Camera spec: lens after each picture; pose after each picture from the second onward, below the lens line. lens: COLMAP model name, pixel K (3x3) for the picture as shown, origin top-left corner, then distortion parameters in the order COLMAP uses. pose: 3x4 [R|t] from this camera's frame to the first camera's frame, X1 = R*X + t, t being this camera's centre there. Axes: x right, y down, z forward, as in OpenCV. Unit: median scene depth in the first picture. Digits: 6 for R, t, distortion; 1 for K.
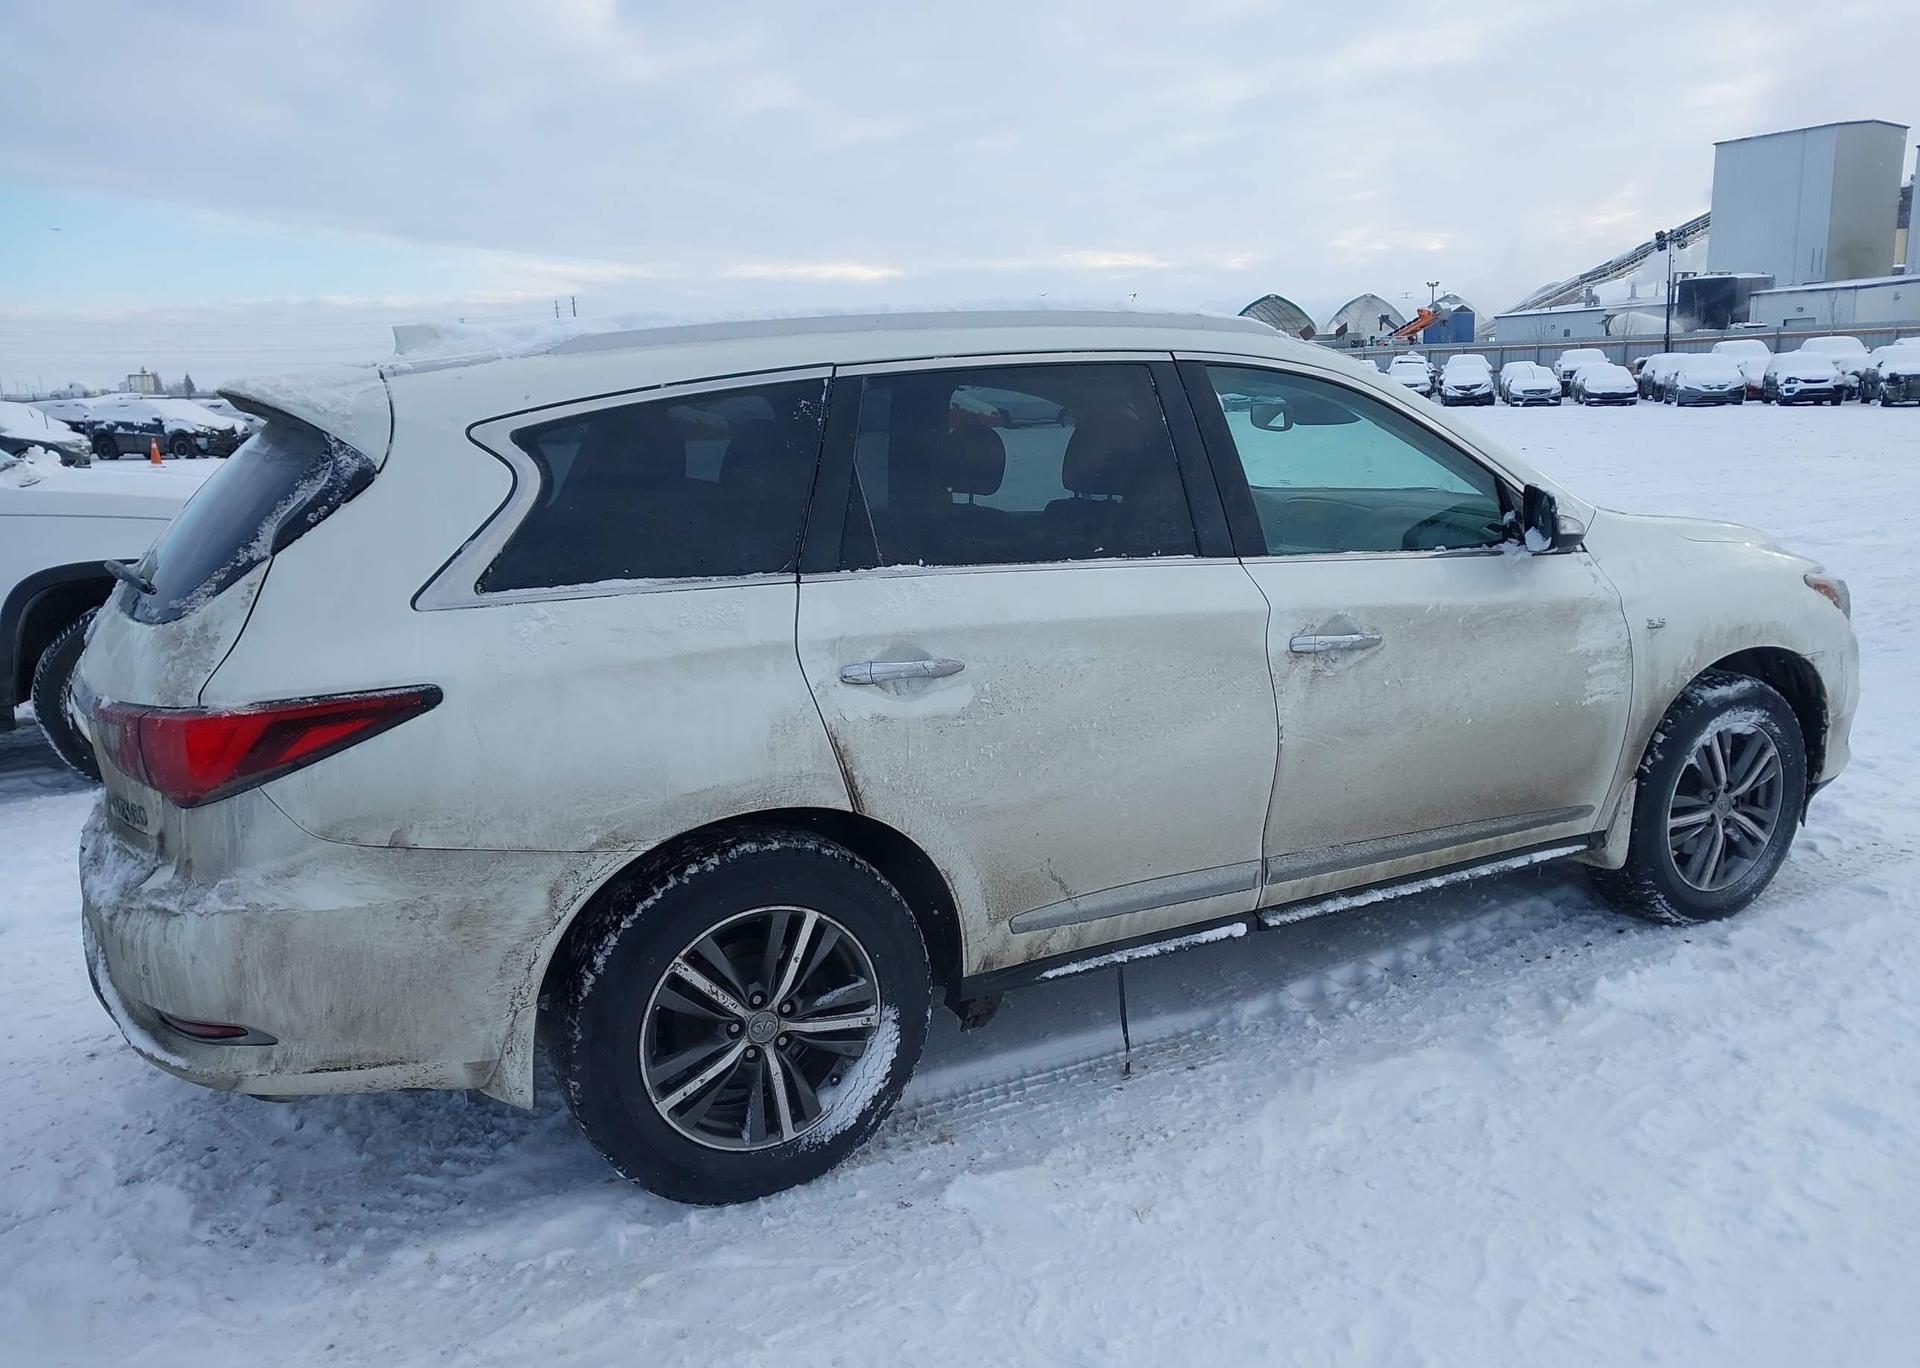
lens RADIAL K [[1514.2, 0, 979.5], [0, 1514.2, 732.1], [0, 0, 1]] dist [0.036100, -0.048334]
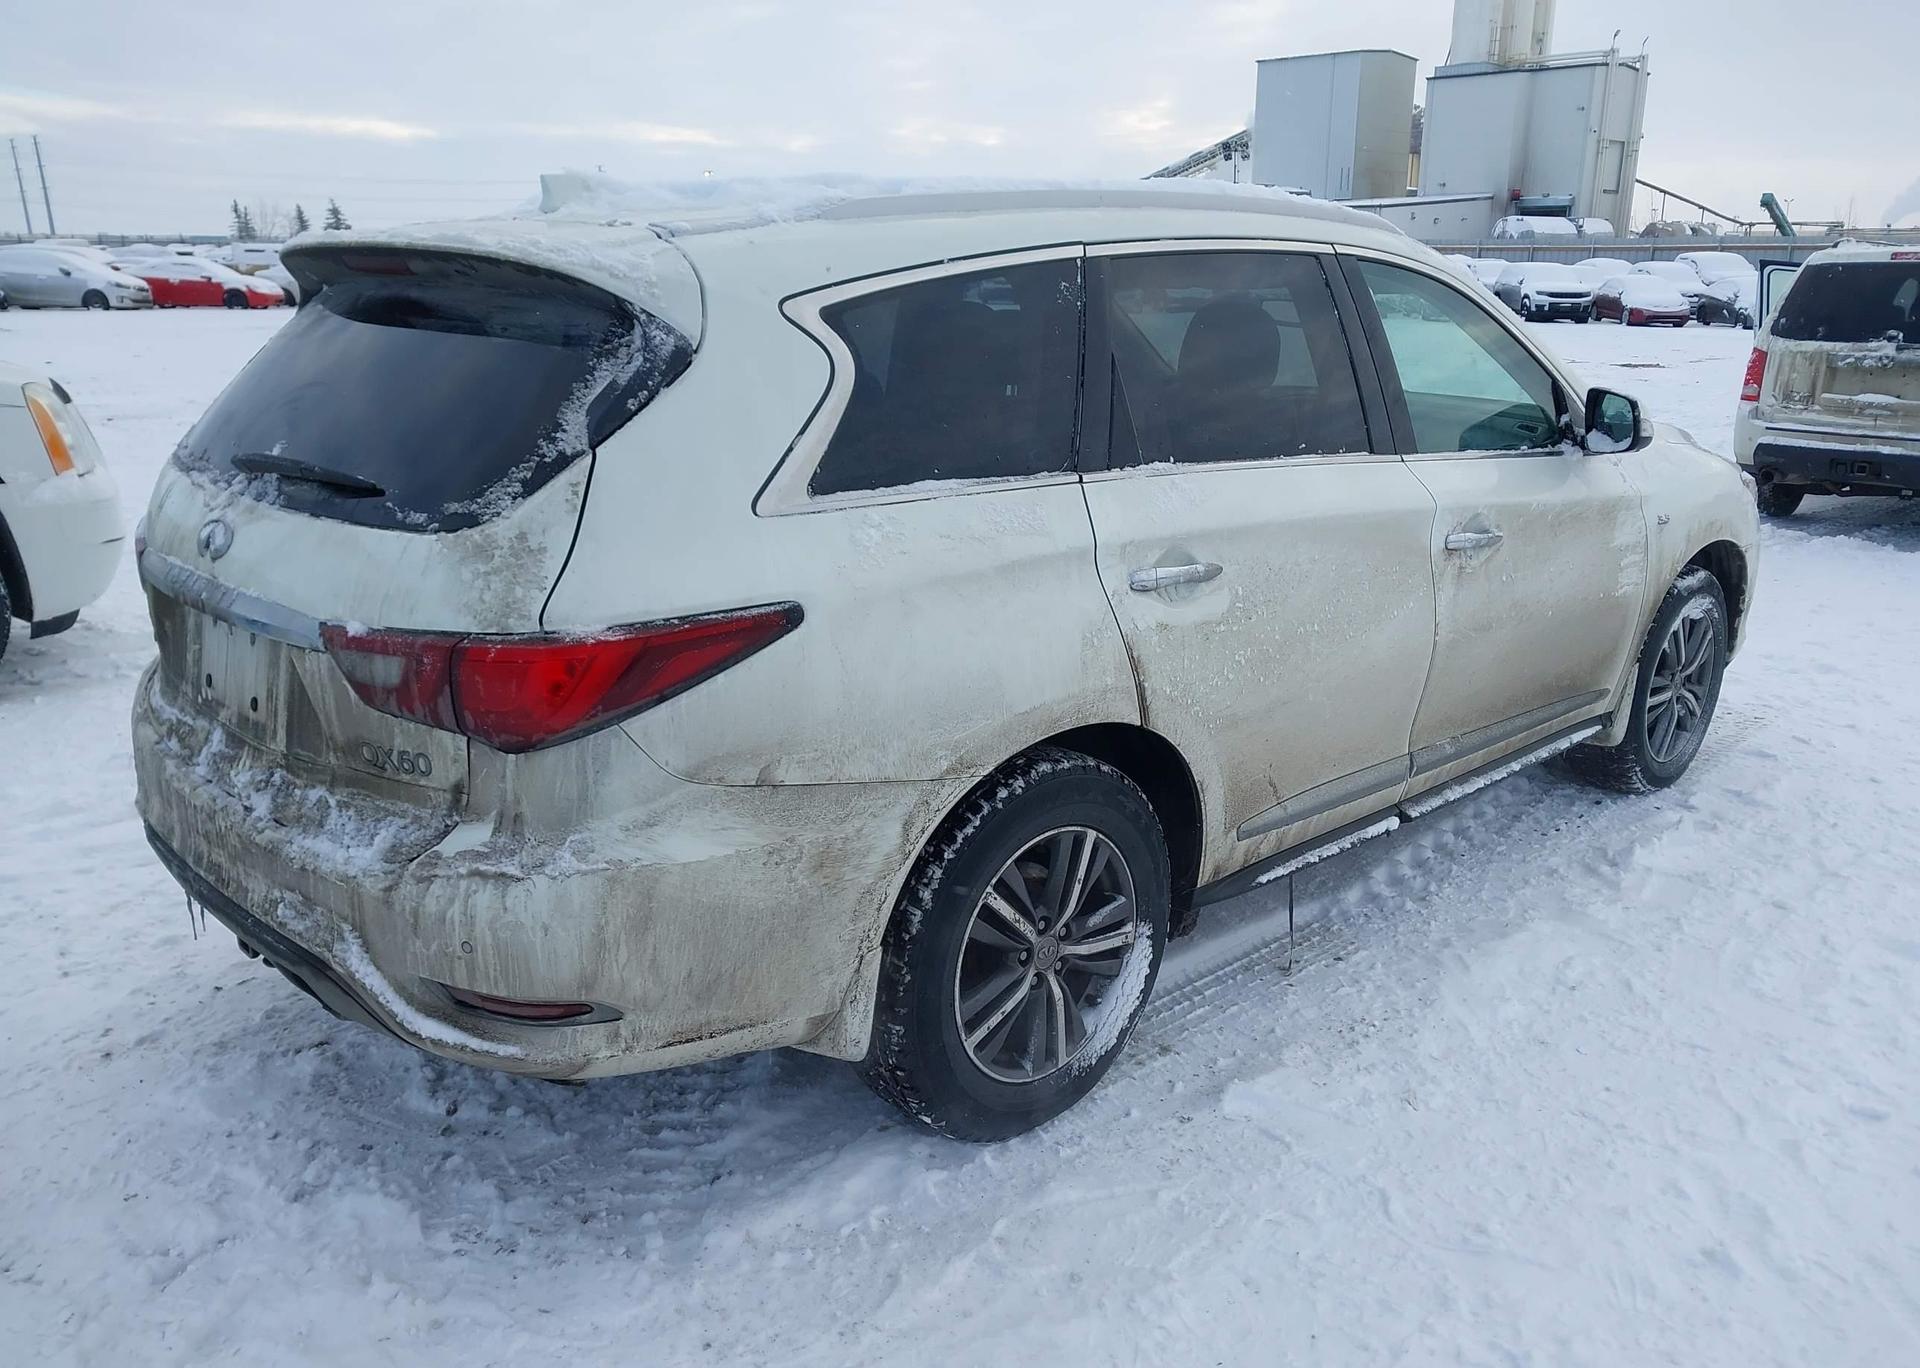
lens RADIAL K [[1514.2, 0, 985.3], [0, 1514.2, 740.0], [0, 0, 1]] dist [0.036100, -0.048334]
pose [[0.959925, -0.044855, 0.276643, -0.384442], [0.024202, 0.996689, 0.077627, -0.012252], [-0.279209, -0.067821, 0.957832, 0.096035]]
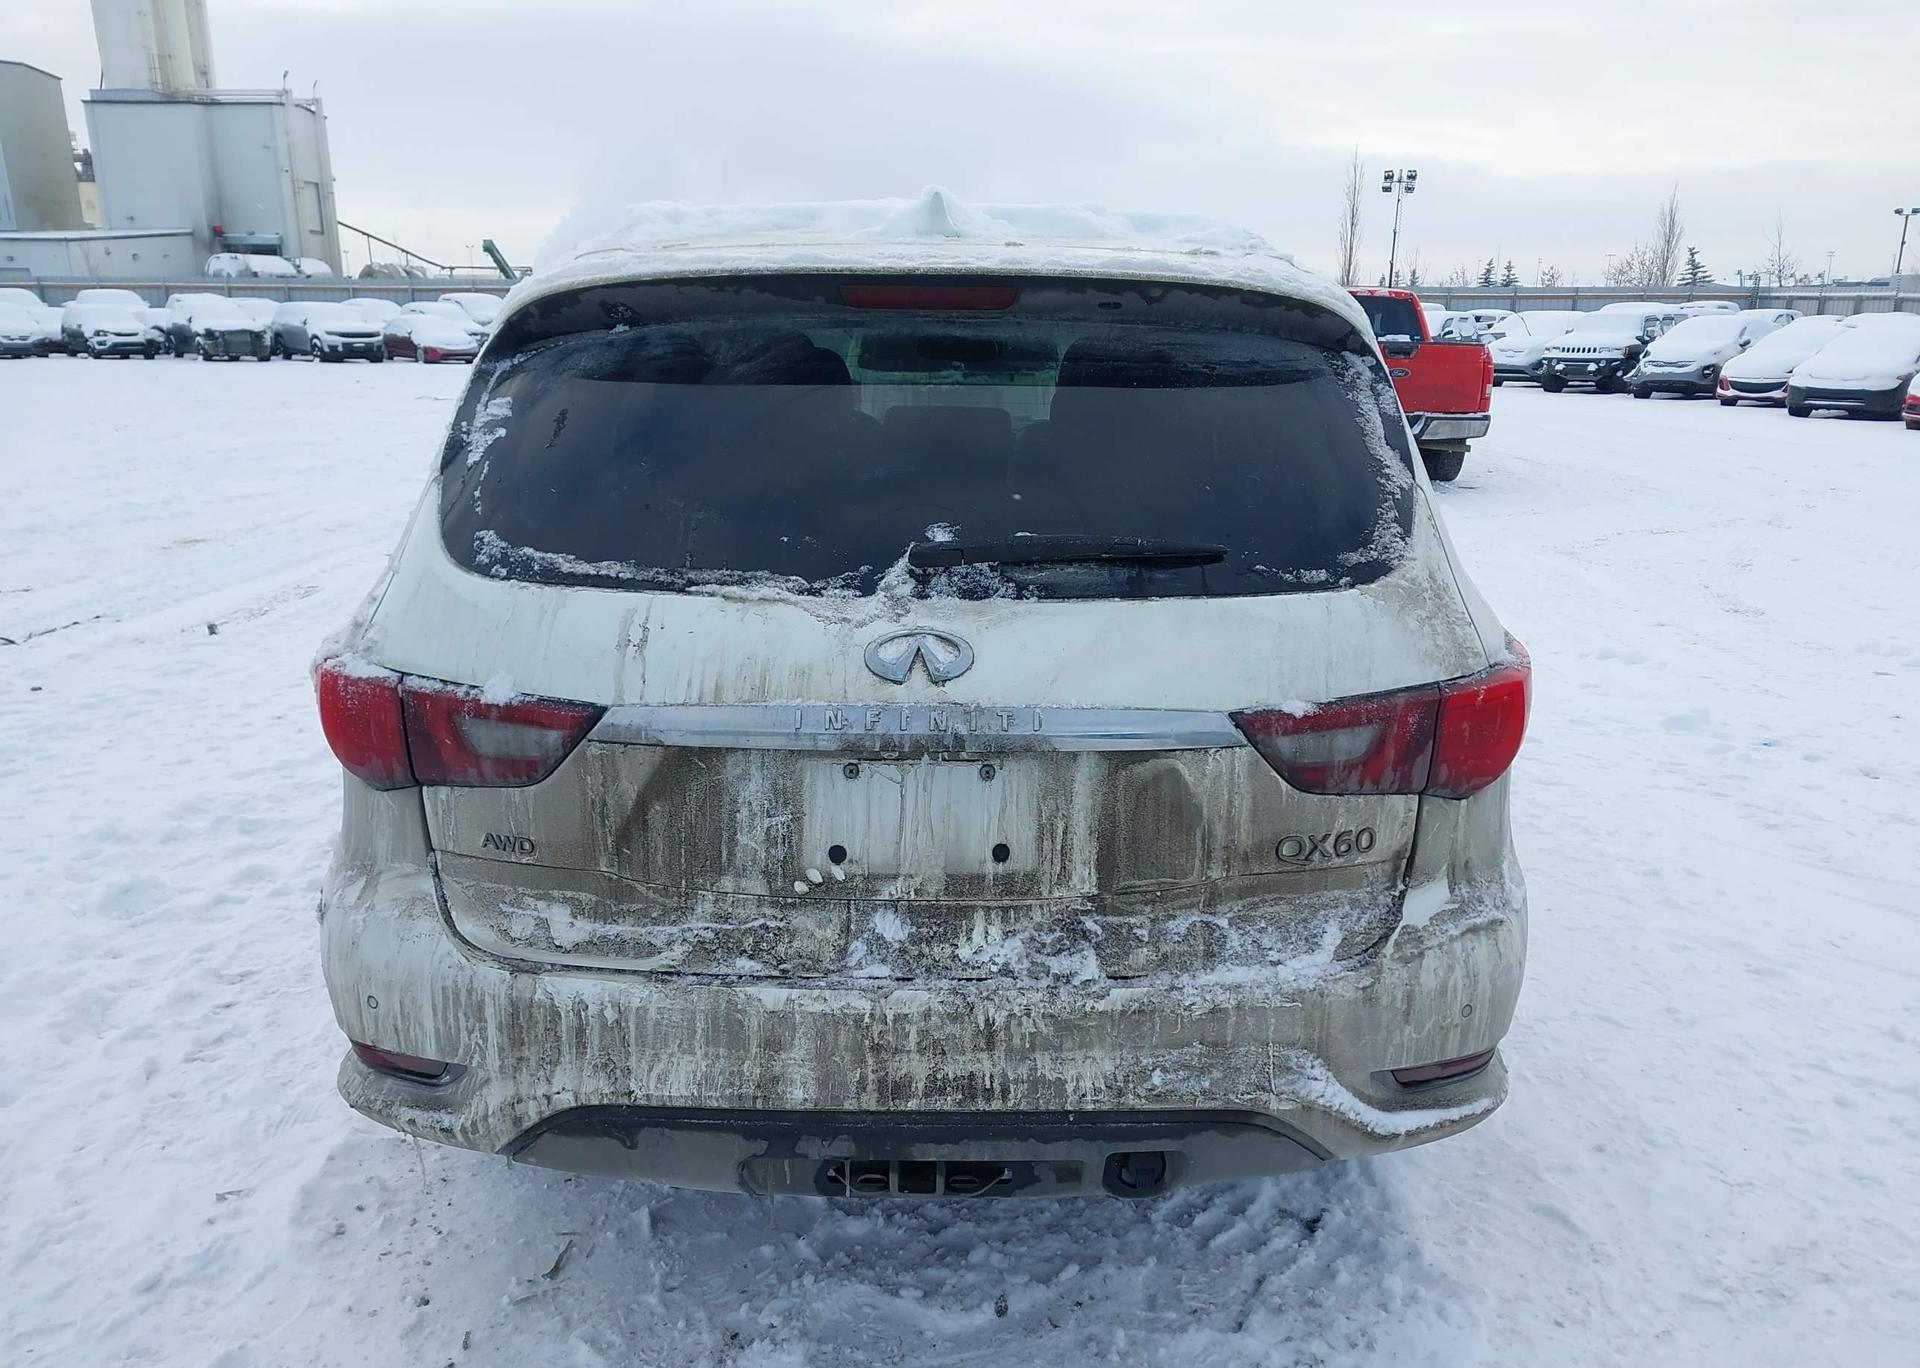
lens RADIAL K [[1514.2, 0, 1005.2], [0, 1514.2, 729.3], [0, 0, 1]] dist [0.036100, -0.048334]
pose [[0.471053, -0.198862, 0.859397, -1.011229], [0.177300, 0.975719, 0.128597, -0.101632], [-0.864103, 0.091795, 0.494874, 0.617488]]
